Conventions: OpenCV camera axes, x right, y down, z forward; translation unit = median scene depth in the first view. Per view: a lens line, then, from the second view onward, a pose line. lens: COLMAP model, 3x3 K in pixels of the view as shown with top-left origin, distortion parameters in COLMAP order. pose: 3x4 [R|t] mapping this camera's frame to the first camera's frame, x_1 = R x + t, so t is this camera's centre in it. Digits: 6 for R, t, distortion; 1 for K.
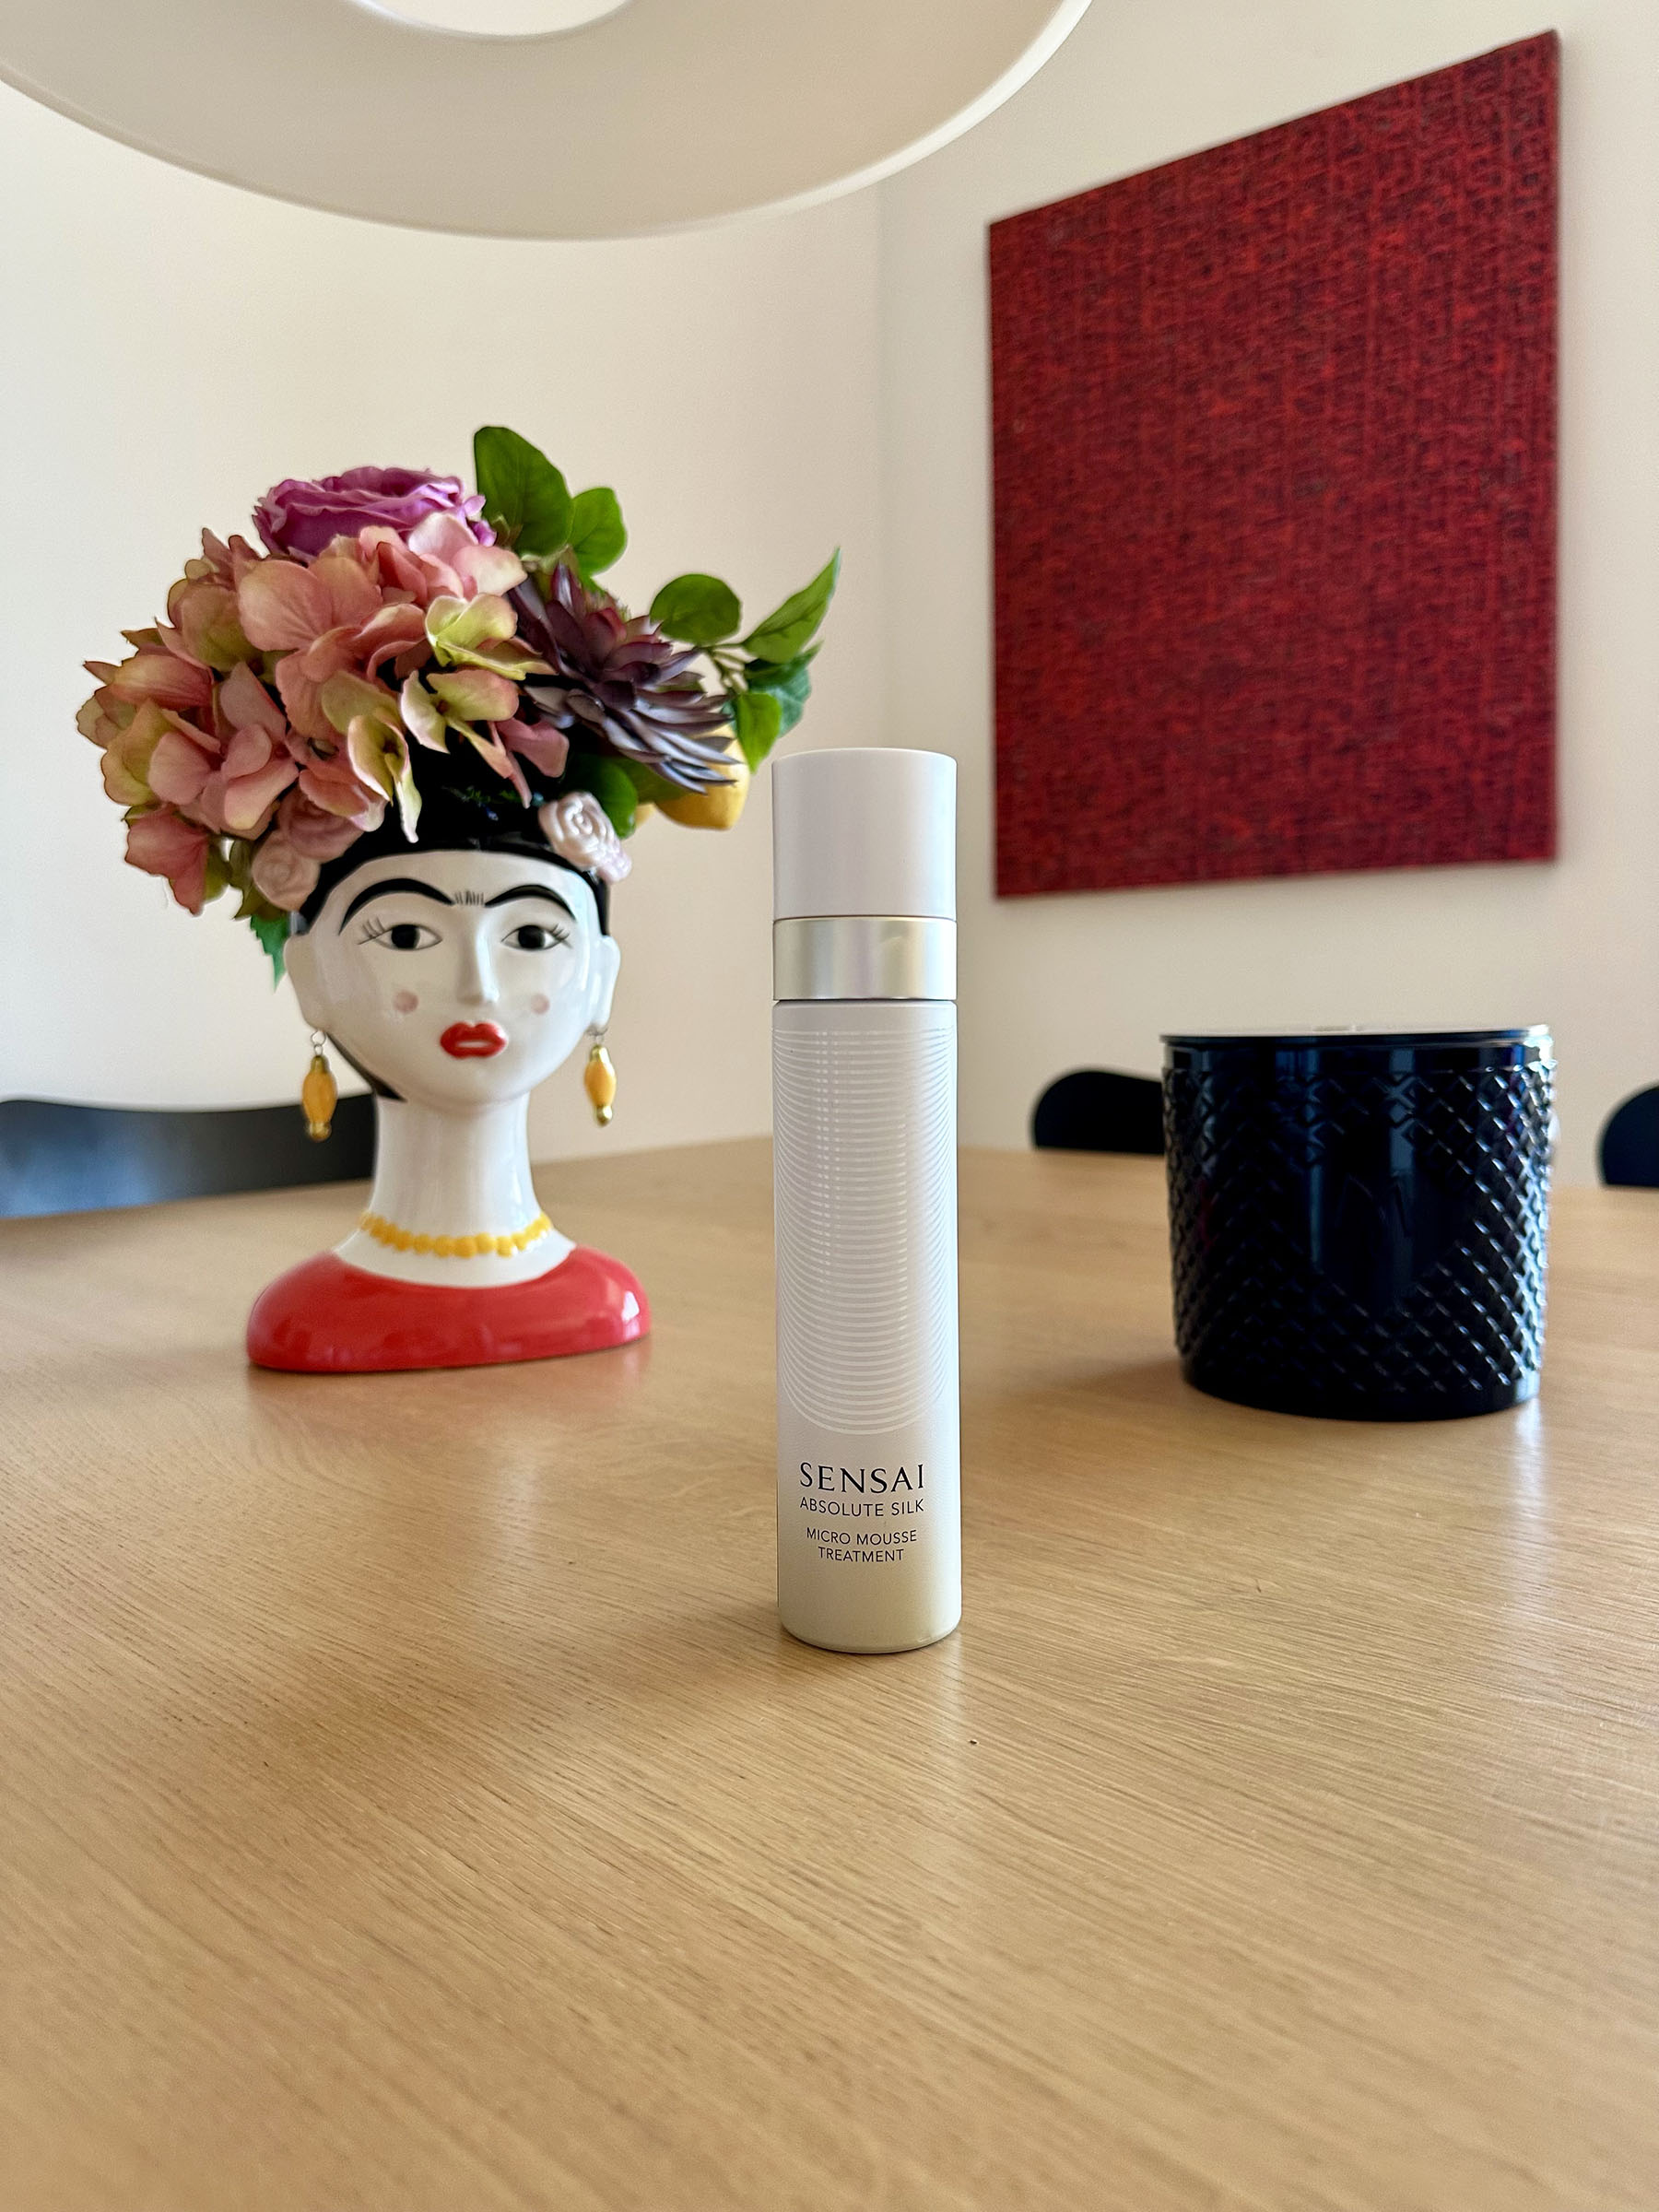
lens RADIAL K [[1657.0, 0, 834.7], [0, 1657.0, 1110.9], [0, 0, 1]] dist [-0.000661, -0.011789]
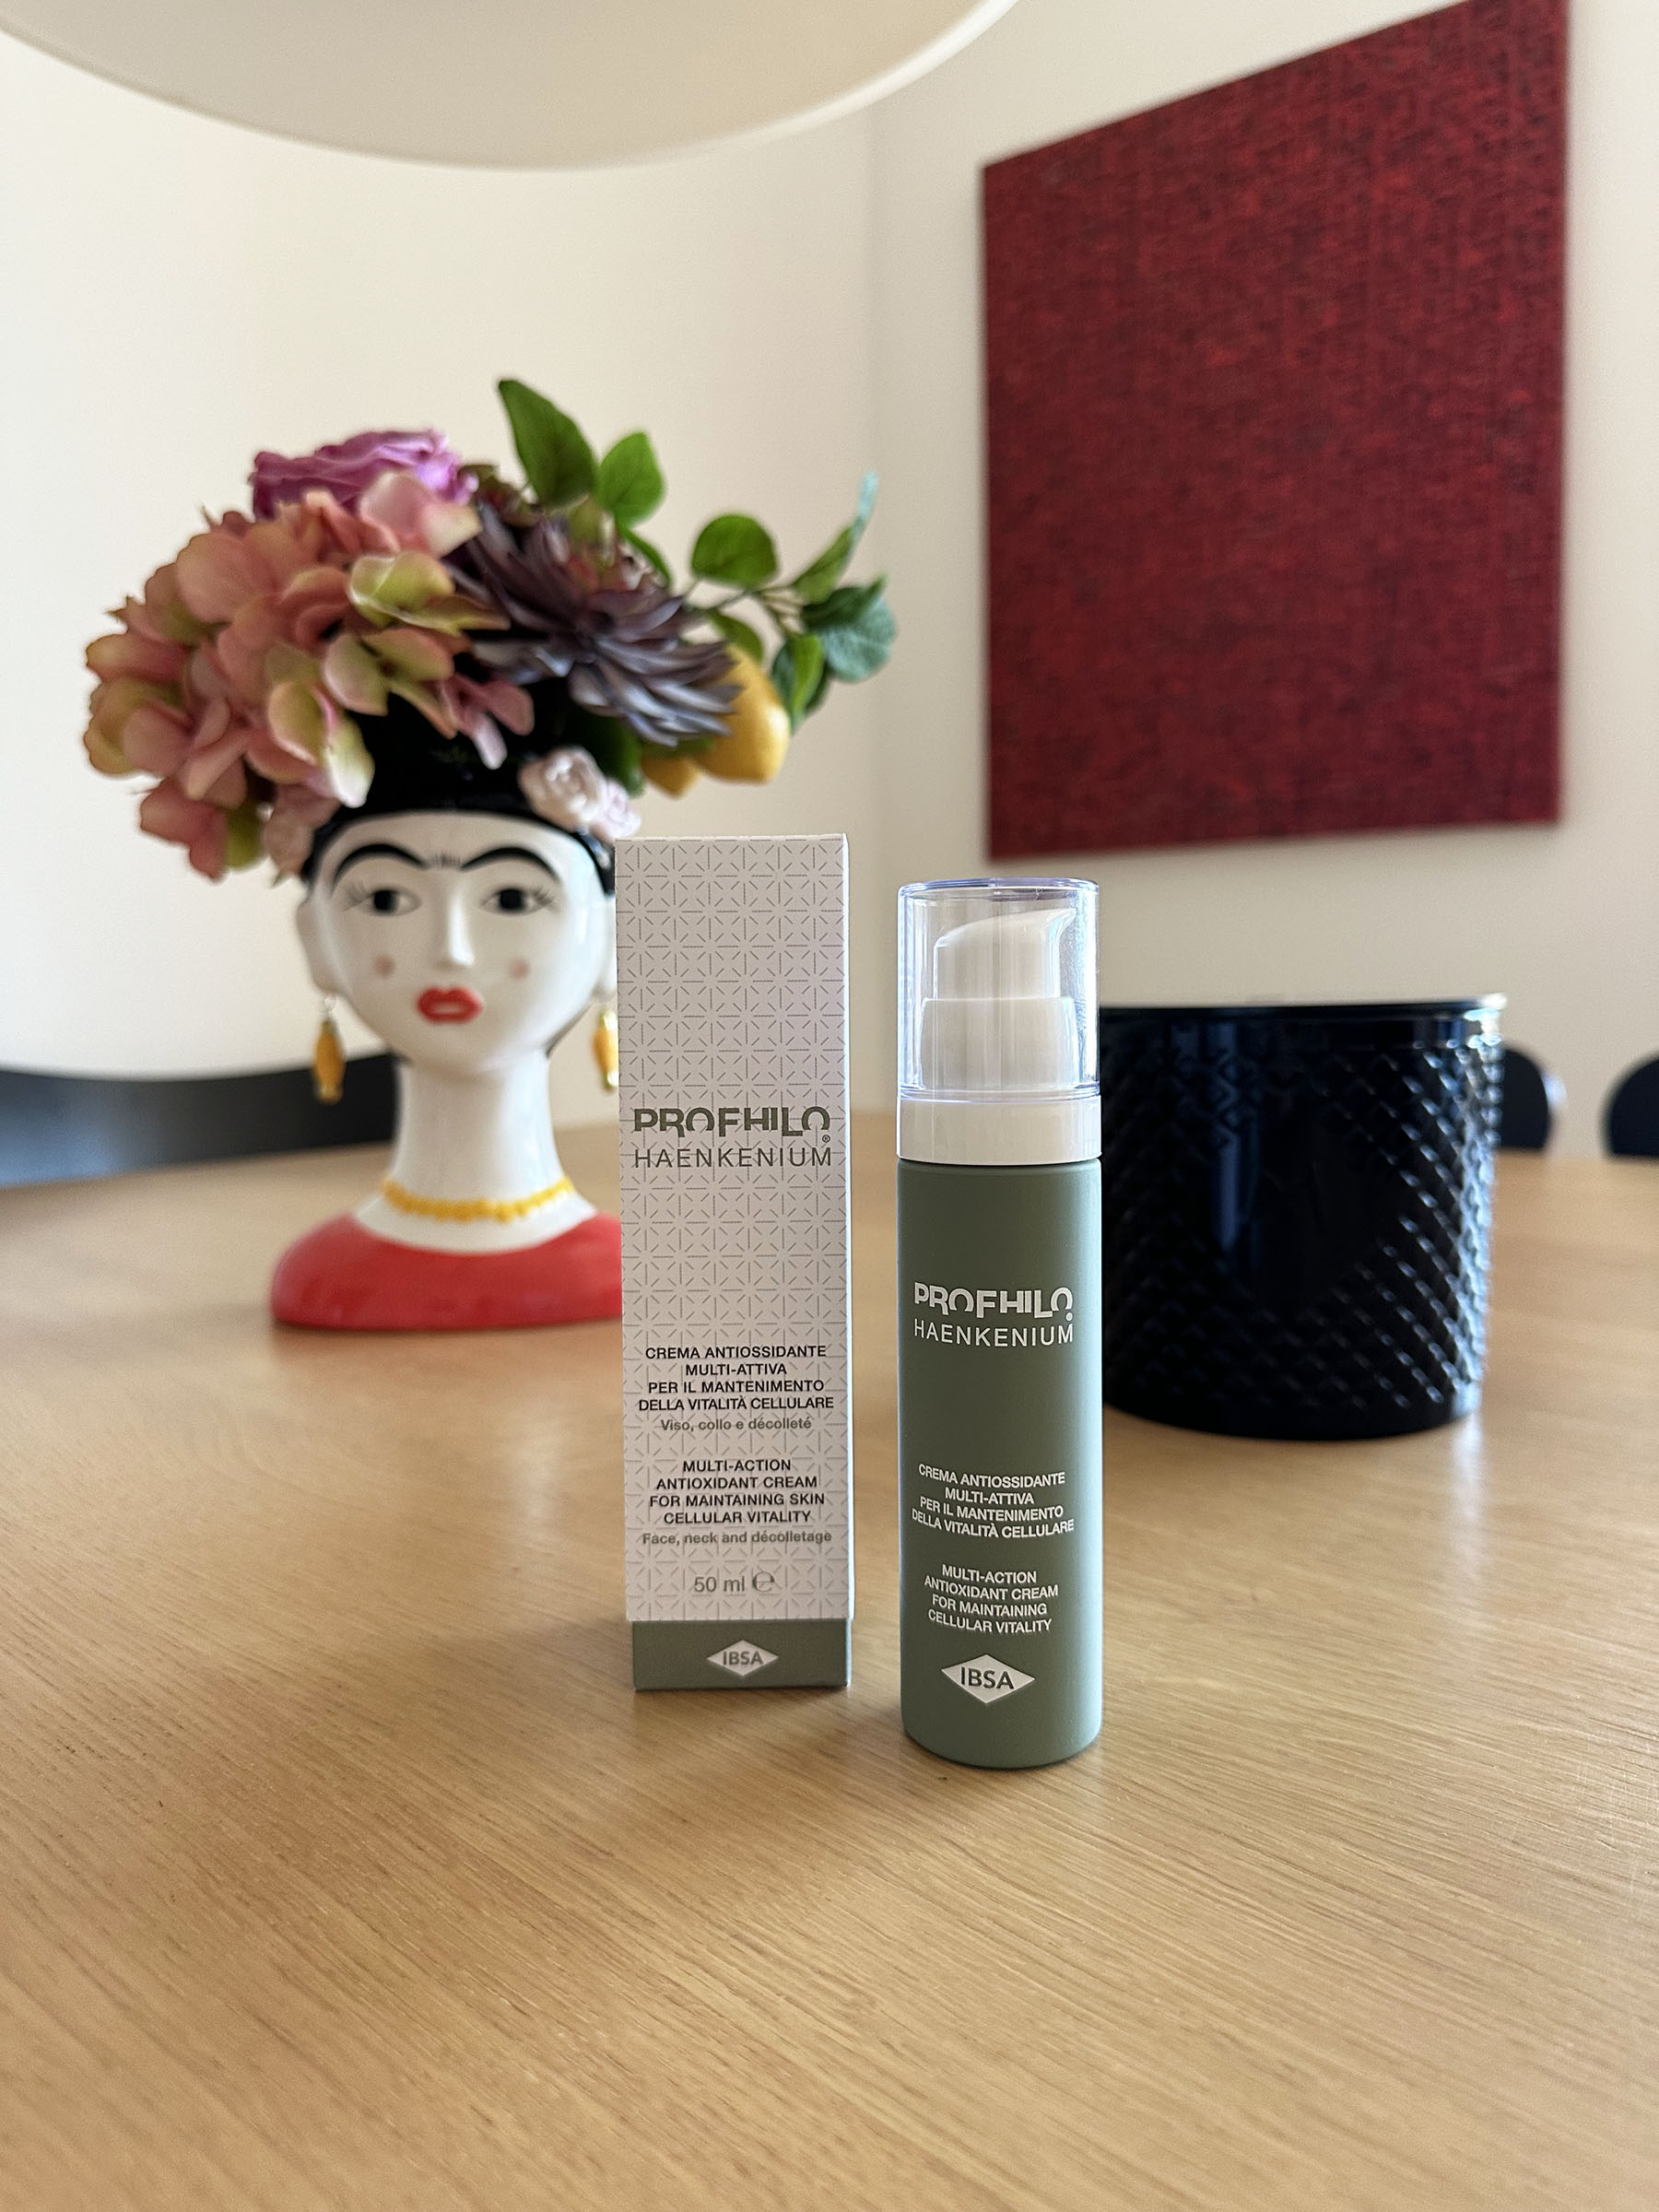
lens RADIAL K [[1667.0, 0, 832.9], [0, 1667.0, 1110.6], [0, 0, 1]] dist [-0.015065, -0.000982]
pose [[0.999995, 0.001164, 0.002864, 0.017137], [-0.001220, 0.999803, 0.019798, -0.003067], [-0.002840, -0.019802, 0.999800, 0.077094]]
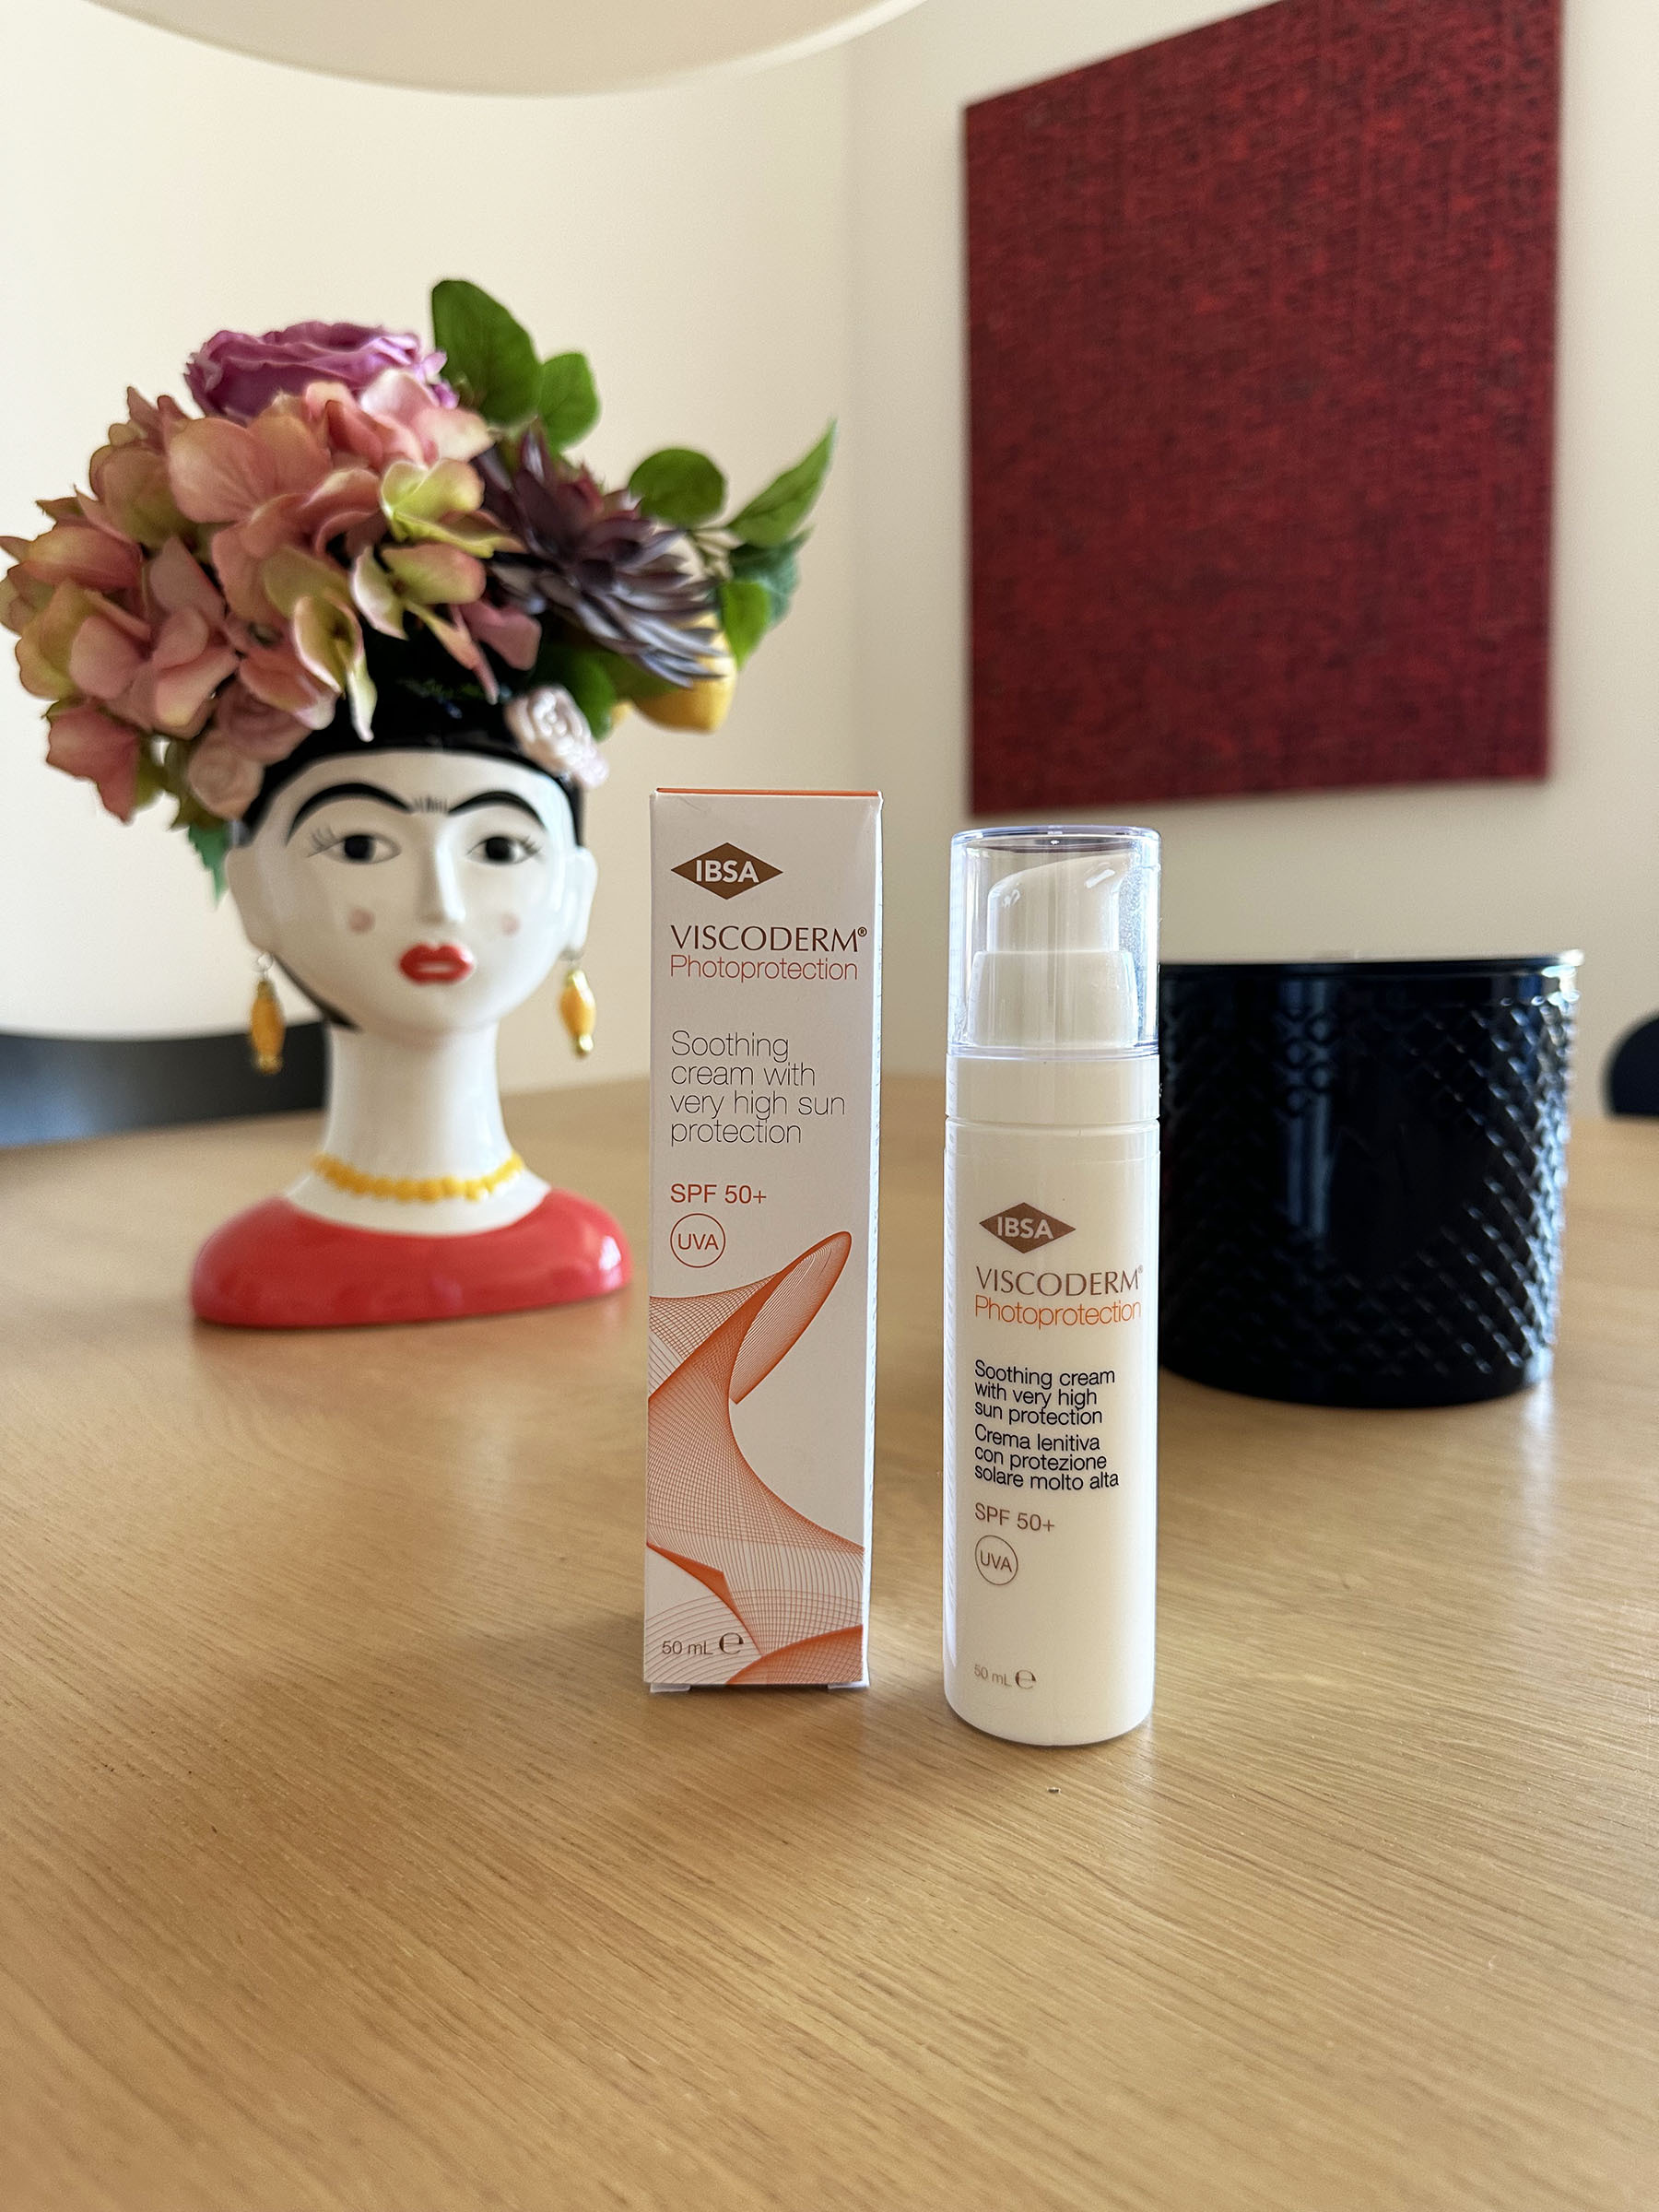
lens RADIAL K [[1667.4, 0, 829.5], [0, 1667.4, 1106.0], [0, 0, 1]] dist [-0.022800, 0.006812]
pose [[0.999706, -0.000794, 0.024216, -0.041786], [-0.000219, 0.999126, 0.041796, -0.004434], [-0.024228, -0.041789, 0.998833, 0.135961]]
